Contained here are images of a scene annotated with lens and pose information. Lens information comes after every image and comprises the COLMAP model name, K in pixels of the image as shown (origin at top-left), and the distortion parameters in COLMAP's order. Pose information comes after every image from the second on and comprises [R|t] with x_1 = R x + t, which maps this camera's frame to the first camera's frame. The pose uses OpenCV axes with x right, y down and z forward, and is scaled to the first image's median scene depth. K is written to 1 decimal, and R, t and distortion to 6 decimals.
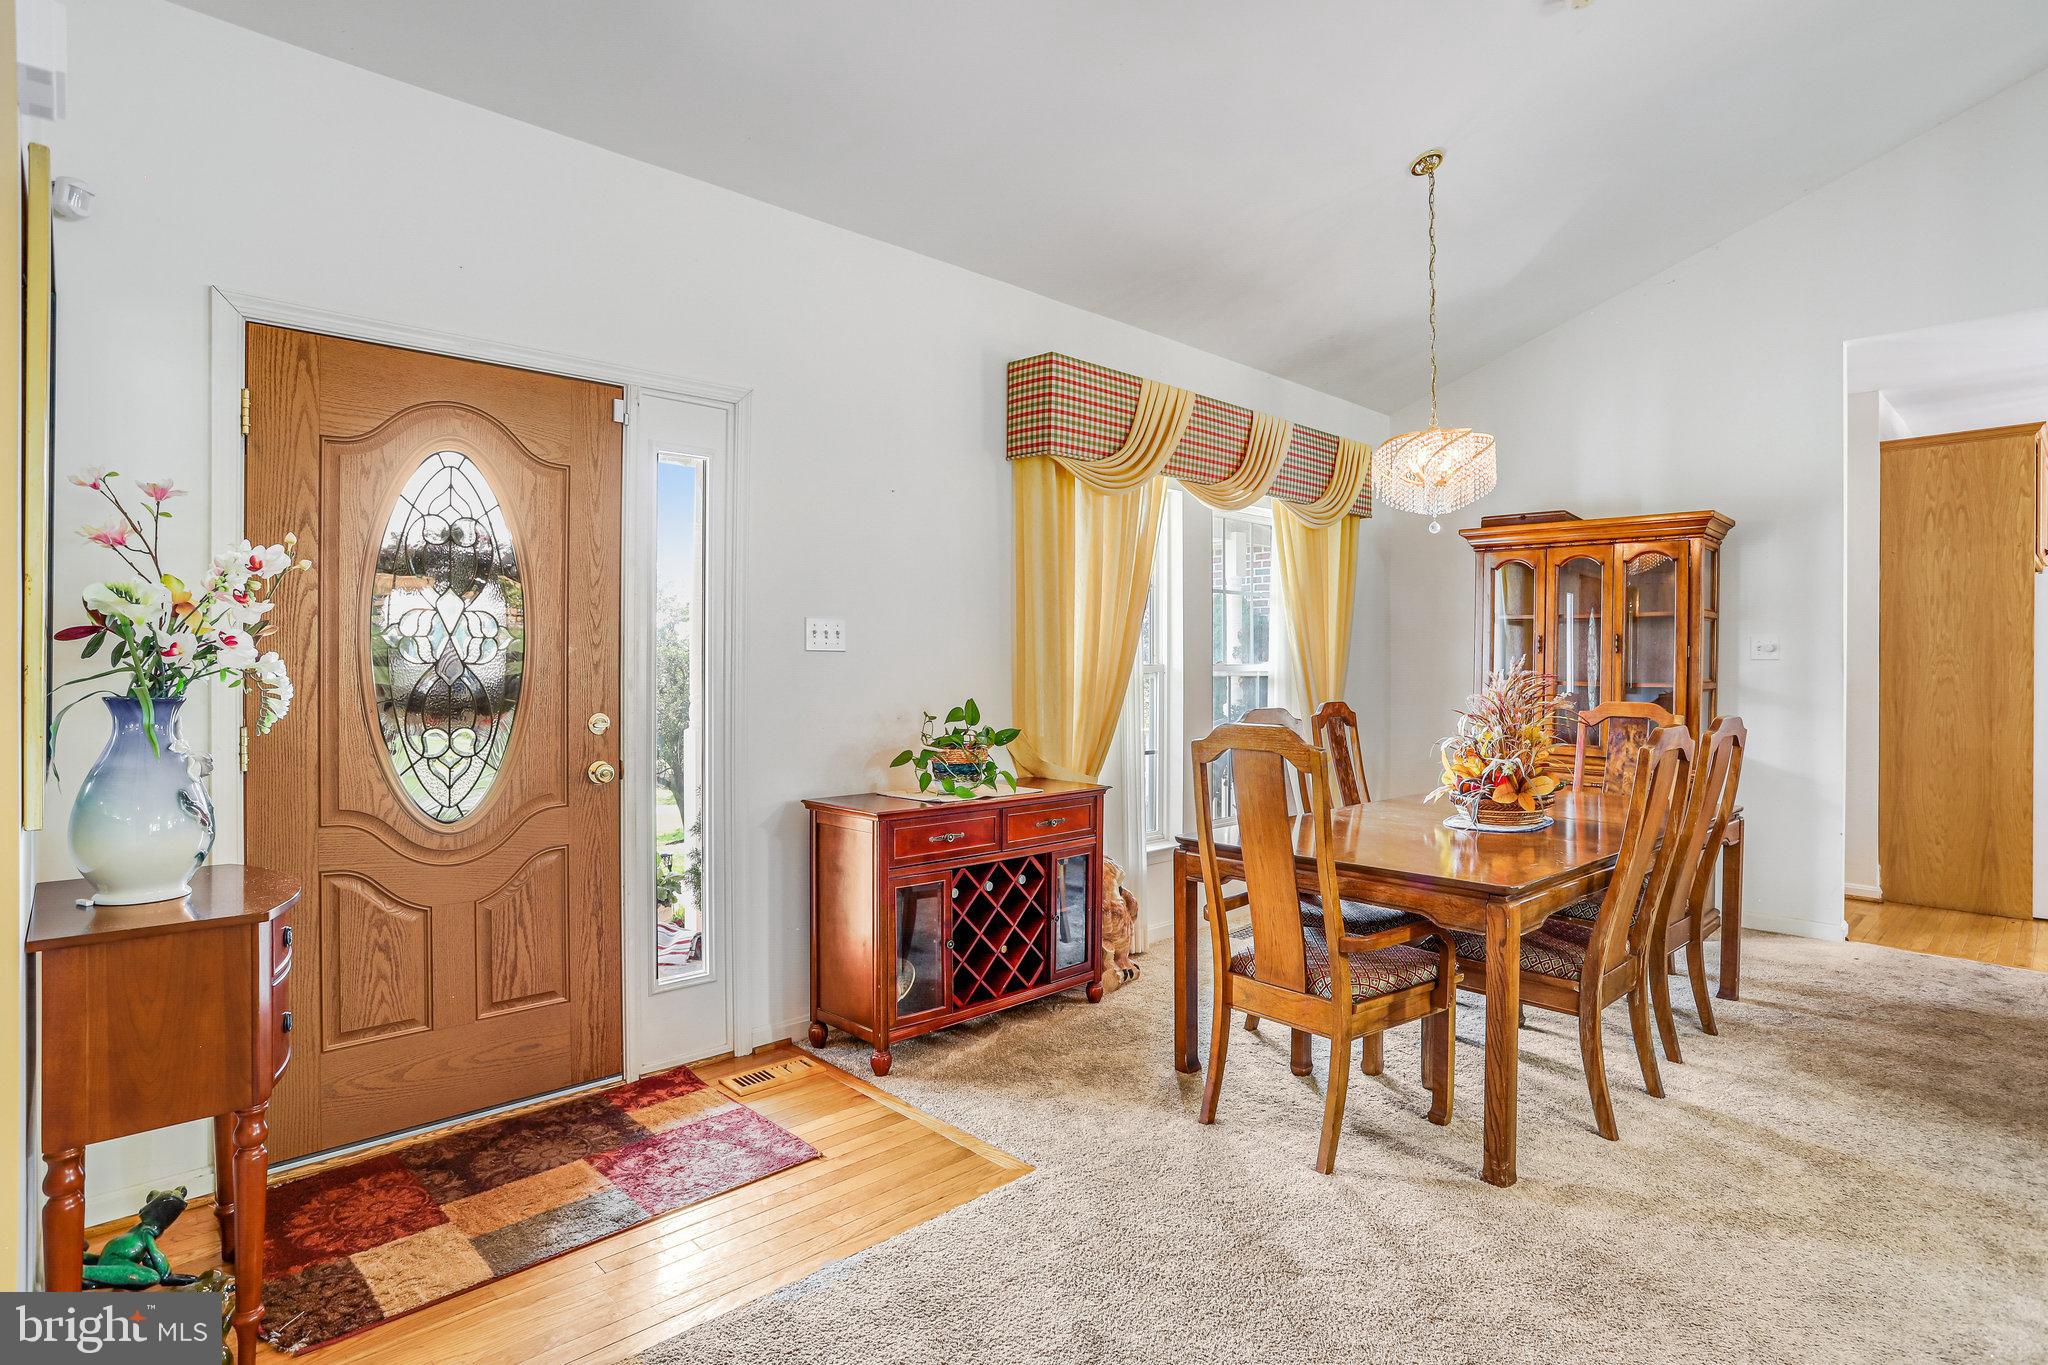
lens RADIAL K [[1027.9, 0, 1060.4], [0, 1027.9, 669.0], [0, 0, 1]] dist [-0.027010, 0.005259]
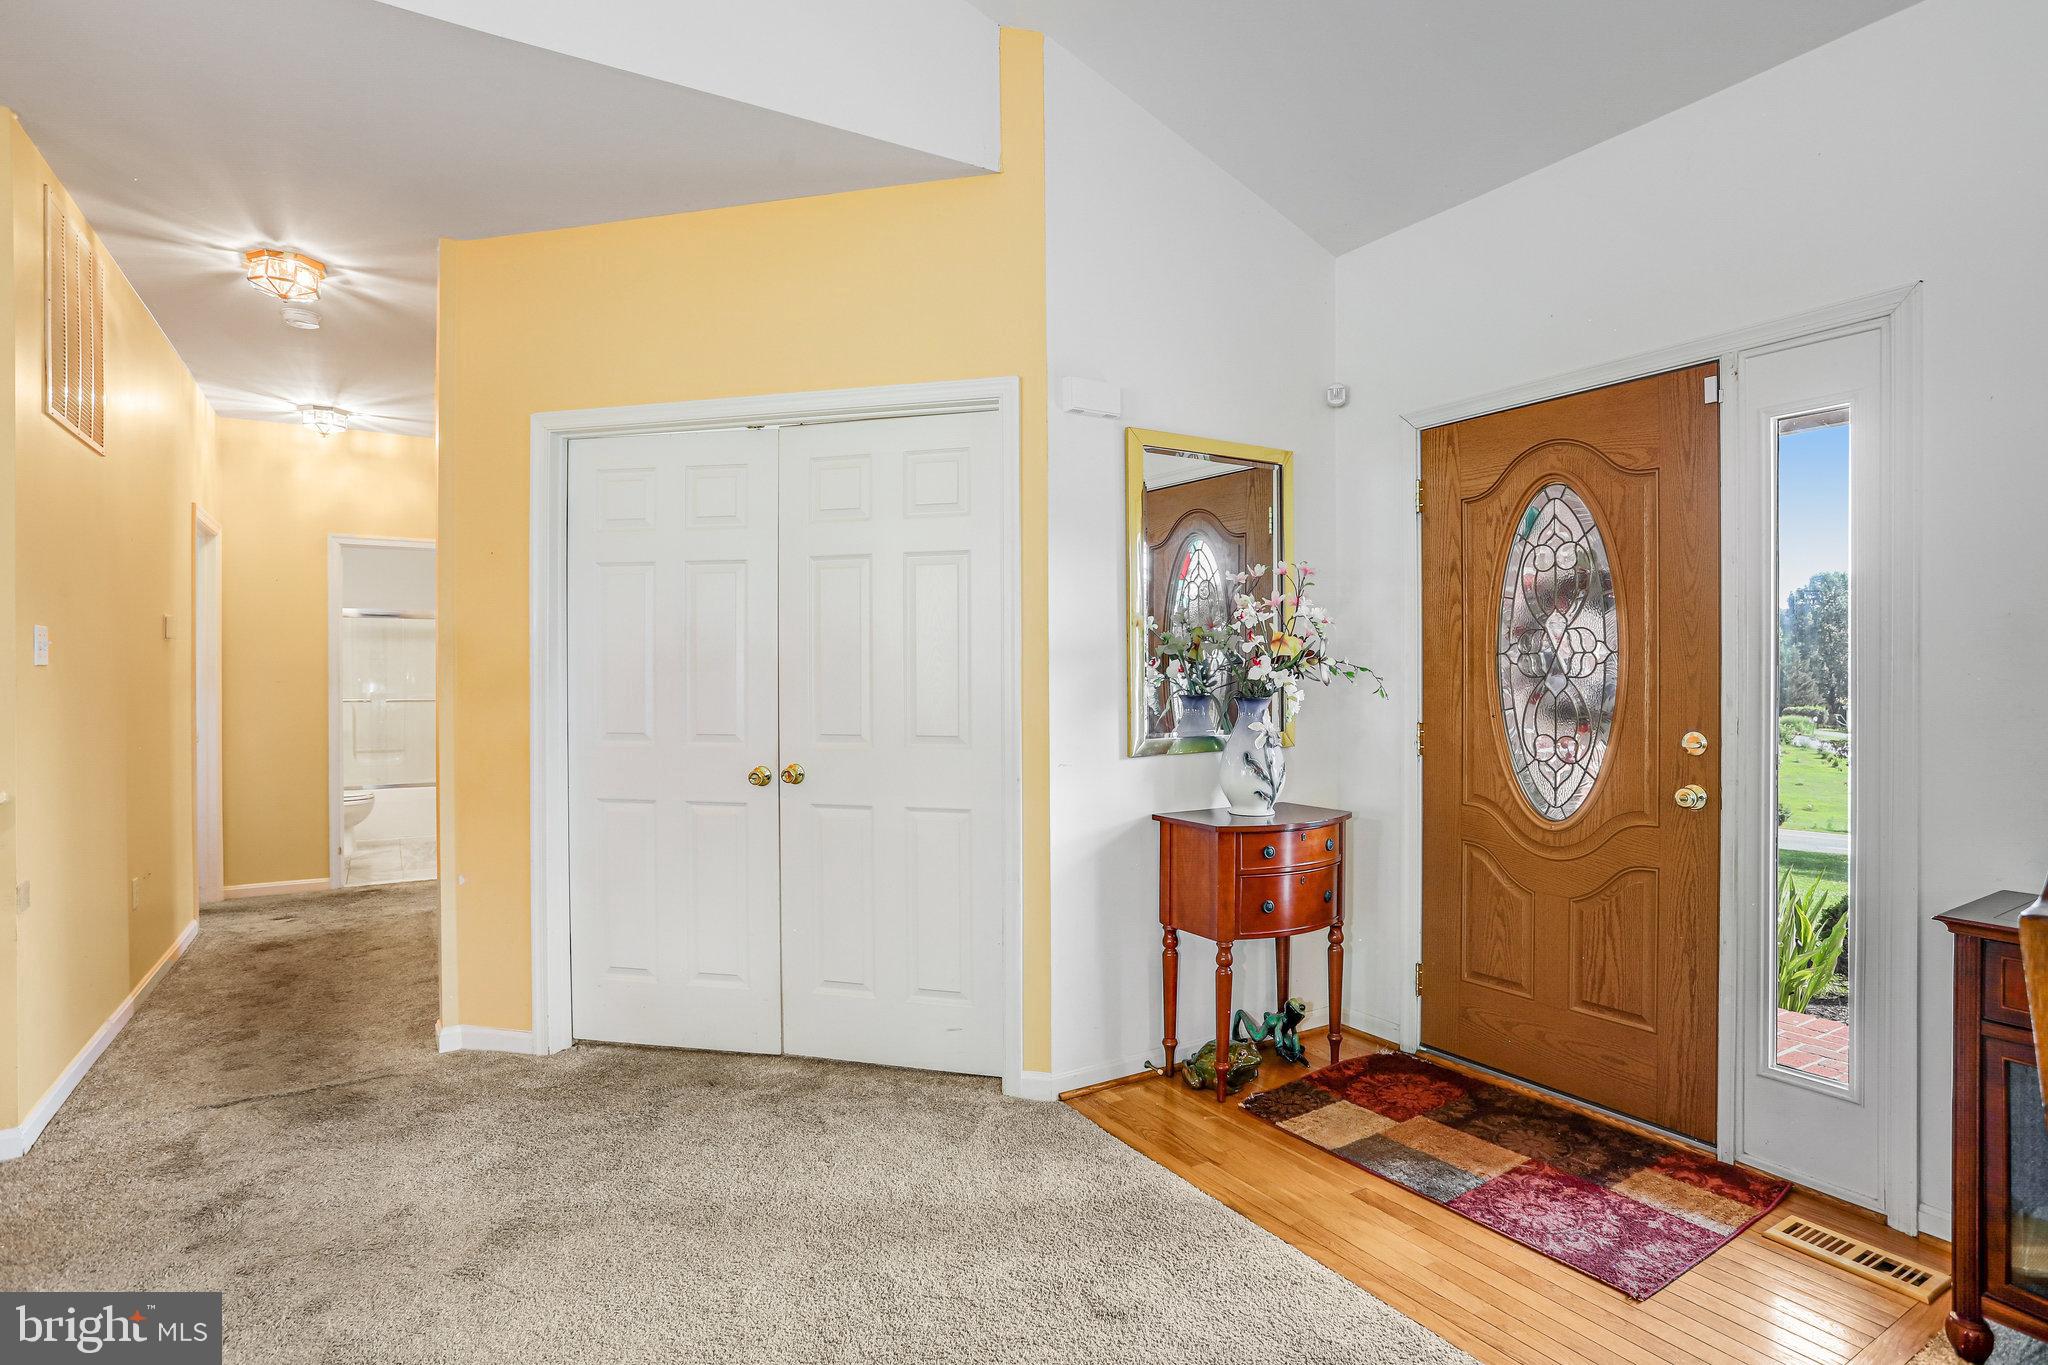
lens RADIAL K [[1027.9, 0, 1014.9], [0, 1027.9, 682.6], [0, 0, 1]] dist [-0.027010, 0.005259]
pose [[-0.207900, 0.005213, -0.978136, 0.593004], [-0.003747, 0.999974, 0.006125, -0.004005], [0.978143, 0.004938, -0.207875, 0.646942]]
